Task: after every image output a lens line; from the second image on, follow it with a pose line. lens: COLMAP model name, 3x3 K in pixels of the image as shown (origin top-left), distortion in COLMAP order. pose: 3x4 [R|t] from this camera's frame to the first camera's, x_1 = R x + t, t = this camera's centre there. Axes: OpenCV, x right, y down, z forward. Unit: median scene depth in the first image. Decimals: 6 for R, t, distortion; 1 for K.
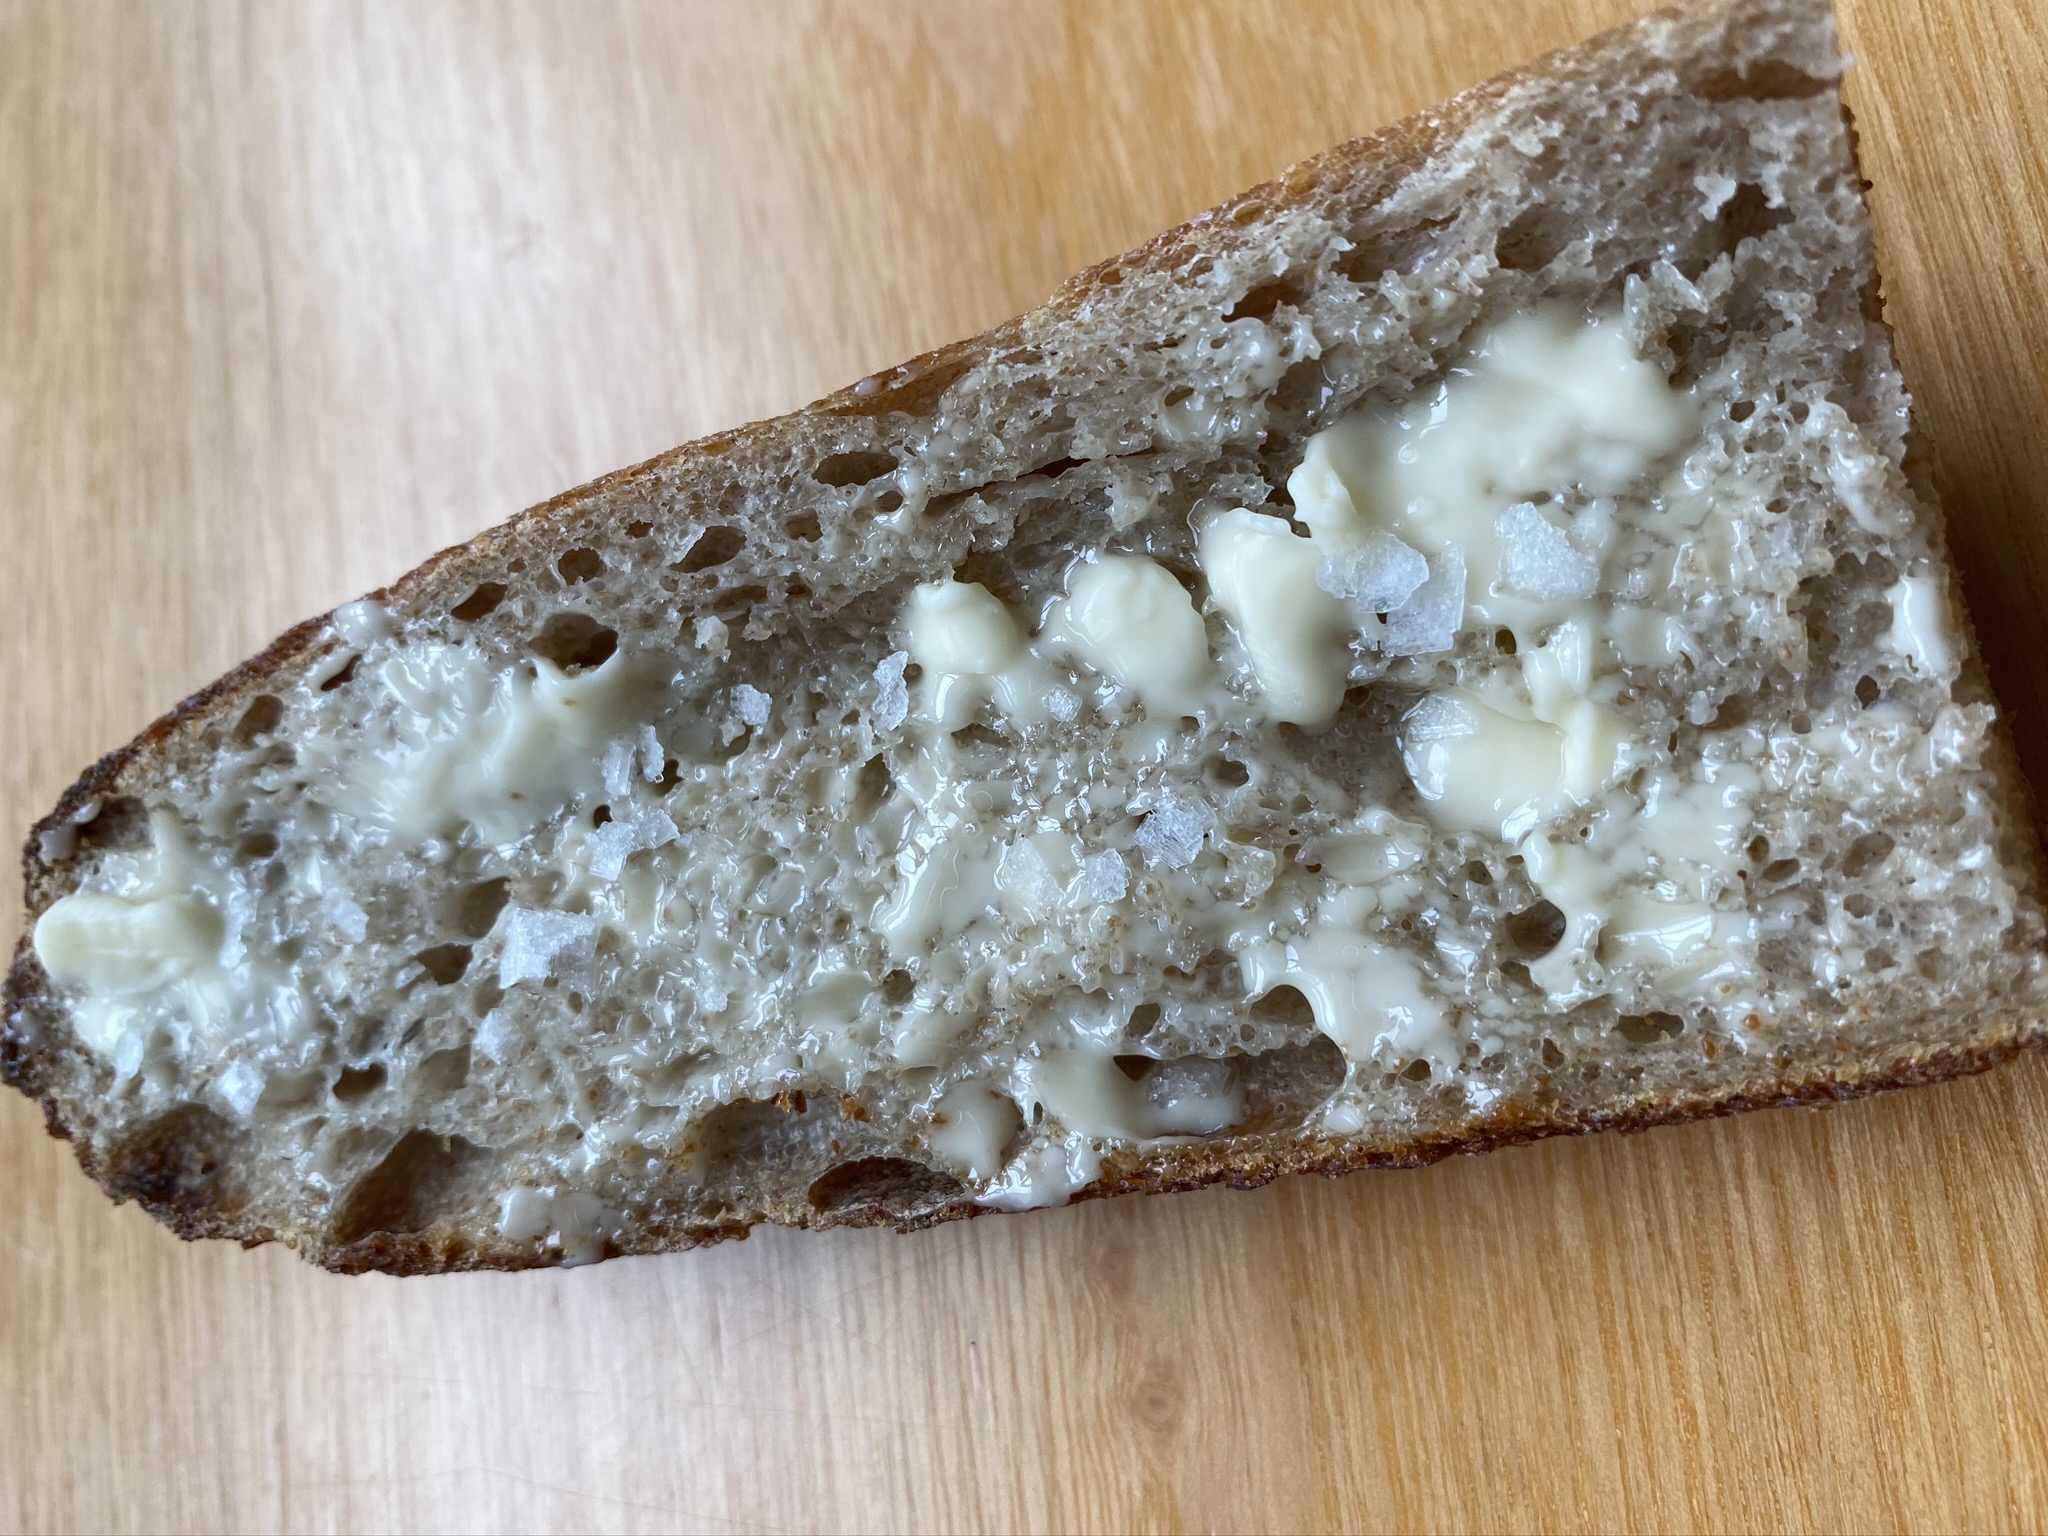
lens RADIAL K [[1548.8, 0, 1019.5], [0, 1548.8, 766.1], [0, 0, 1]] dist [0.018914, -0.002920]
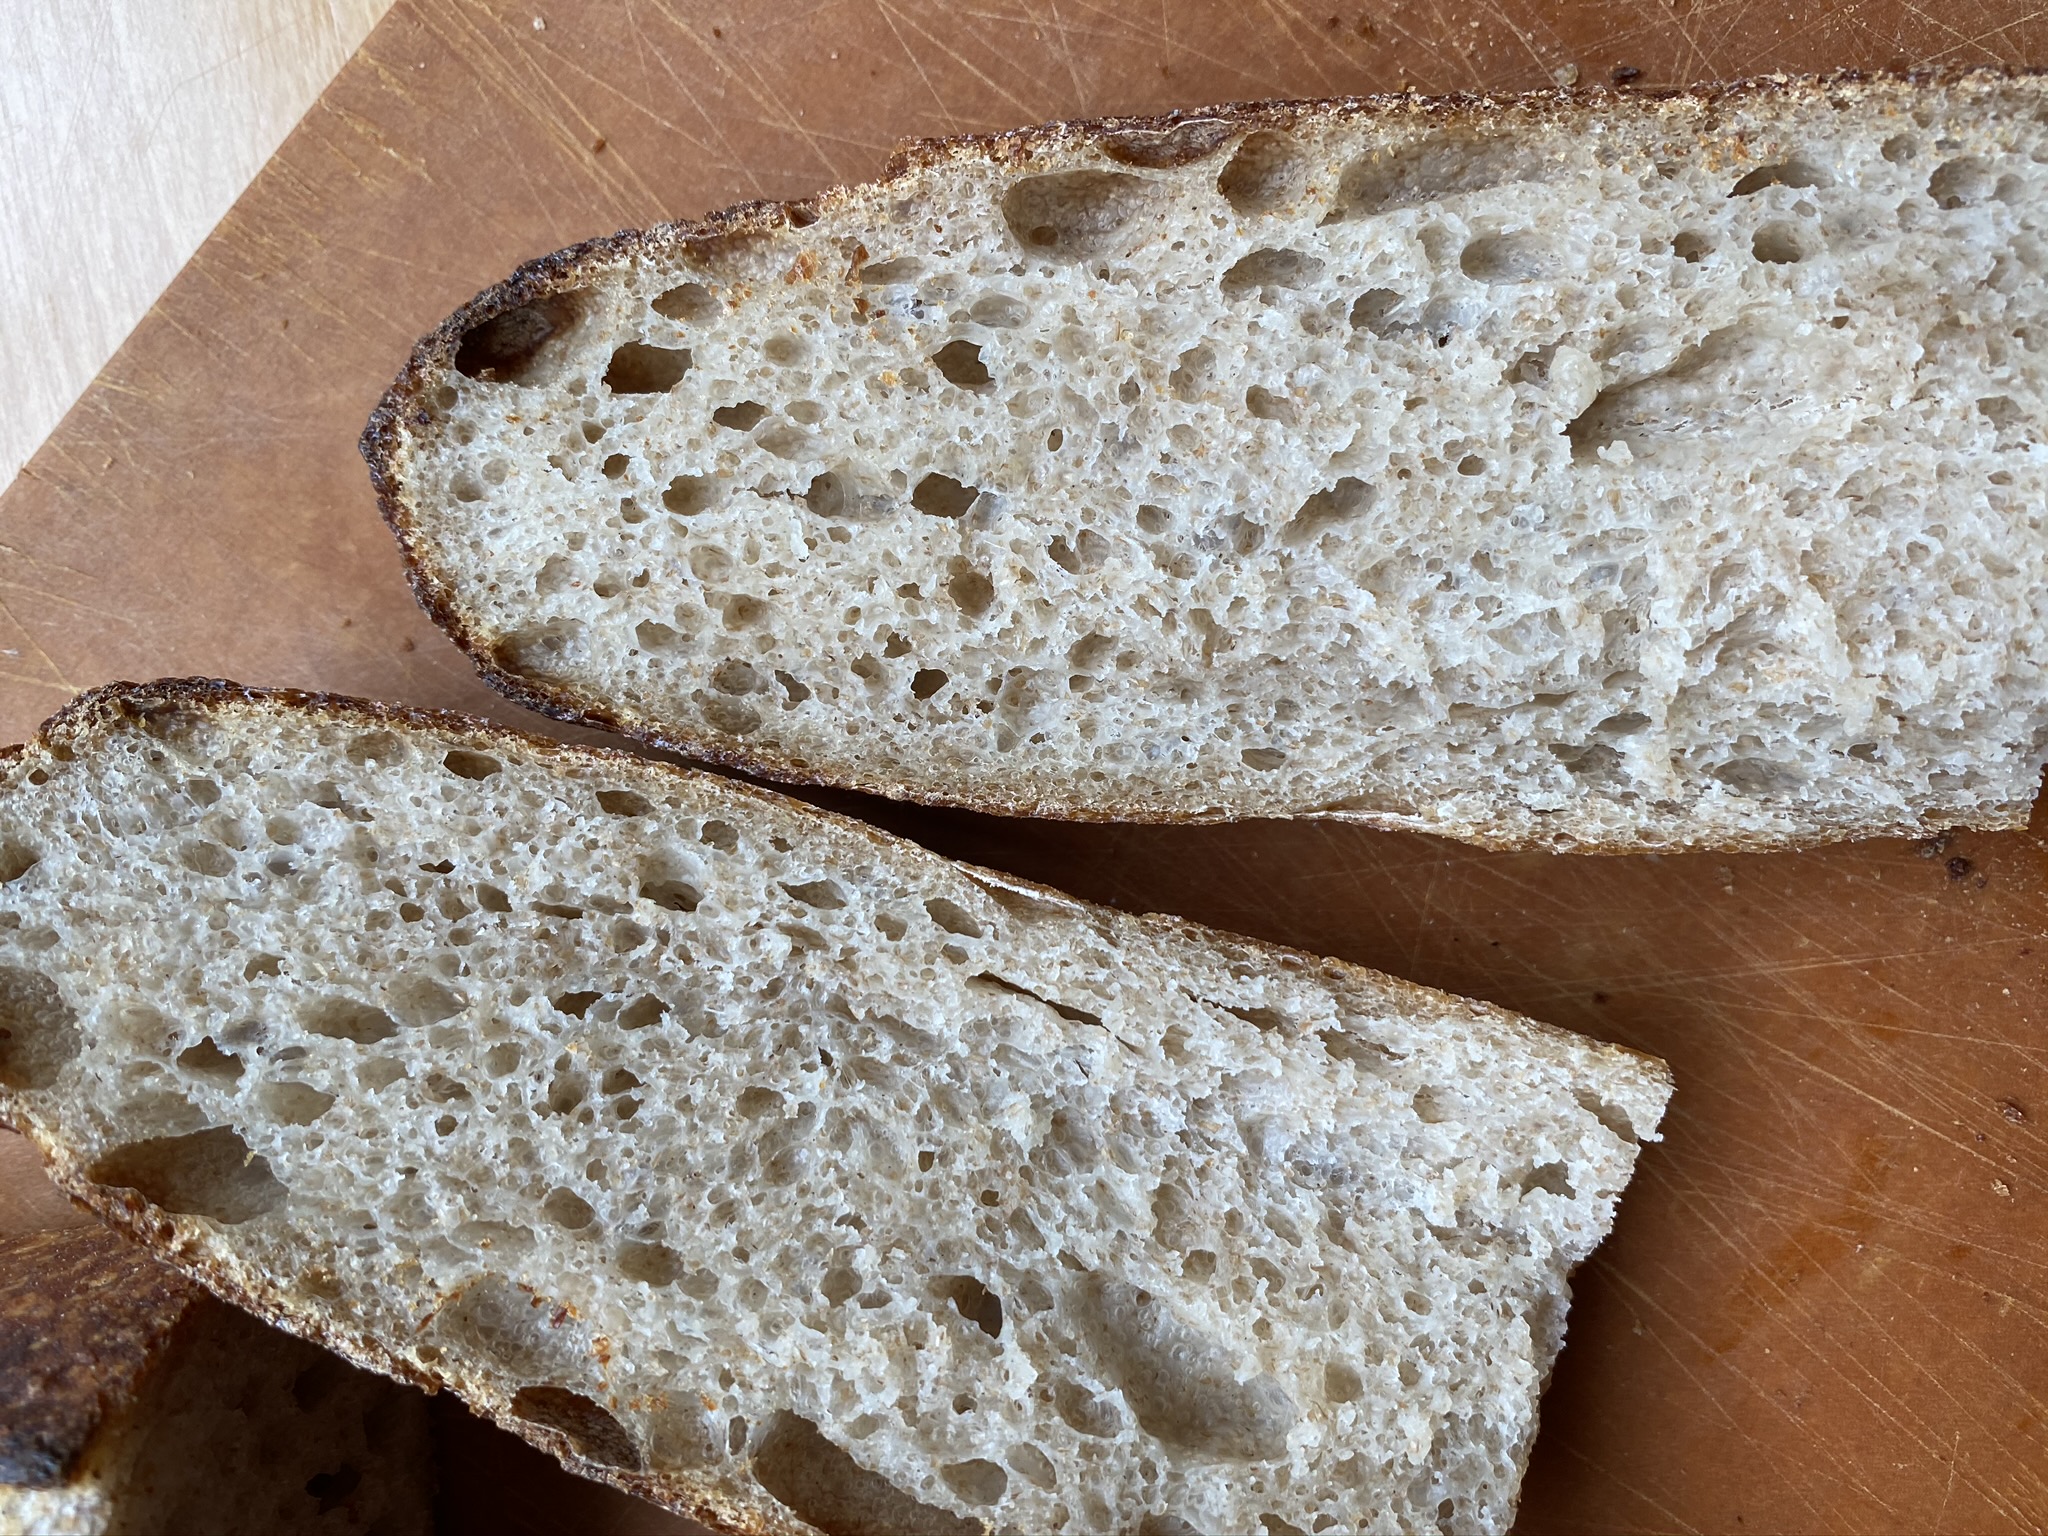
lens RADIAL K [[1548.8, 0, 1026.2], [0, 1548.8, 764.3], [0, 0, 1]] dist [0.018914, -0.002920]
pose [[0.786243, 0.610550, -0.095129, -0.014004], [-0.608179, 0.737404, -0.293861, 0.044329], [-0.109268, 0.288902, 0.951103, -0.215230]]
